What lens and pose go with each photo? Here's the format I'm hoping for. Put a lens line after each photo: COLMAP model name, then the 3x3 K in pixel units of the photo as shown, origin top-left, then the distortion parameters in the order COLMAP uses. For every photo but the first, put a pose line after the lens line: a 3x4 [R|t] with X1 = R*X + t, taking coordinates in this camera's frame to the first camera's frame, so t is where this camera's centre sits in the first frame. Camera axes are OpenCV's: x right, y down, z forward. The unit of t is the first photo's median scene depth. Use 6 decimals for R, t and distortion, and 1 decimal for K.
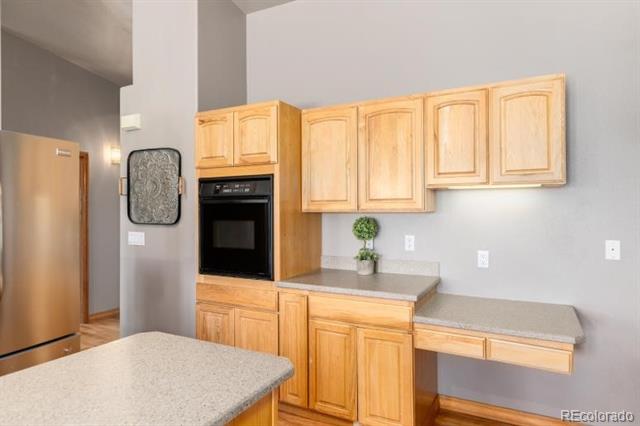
lens RADIAL K [[398.6, 0, 320.0], [0, 398.6, 213.0], [0, 0, 1]] dist [-0.000572, -0.000012]
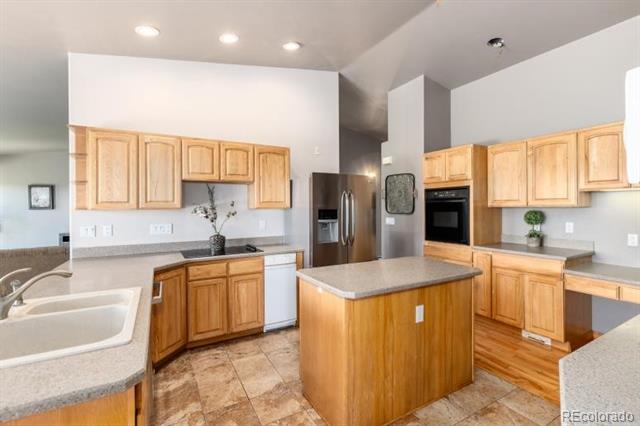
lens RADIAL K [[300.3, 0, 324.1], [0, 300.3, 207.6], [0, 0, 1]] dist [-0.002344, -0.000287]
pose [[0.852642, -0.000087, -0.522495, 0.028851], [-0.002590, 0.999987, -0.004393, 0.007323], [0.522488, 0.005099, 0.852631, -0.463640]]
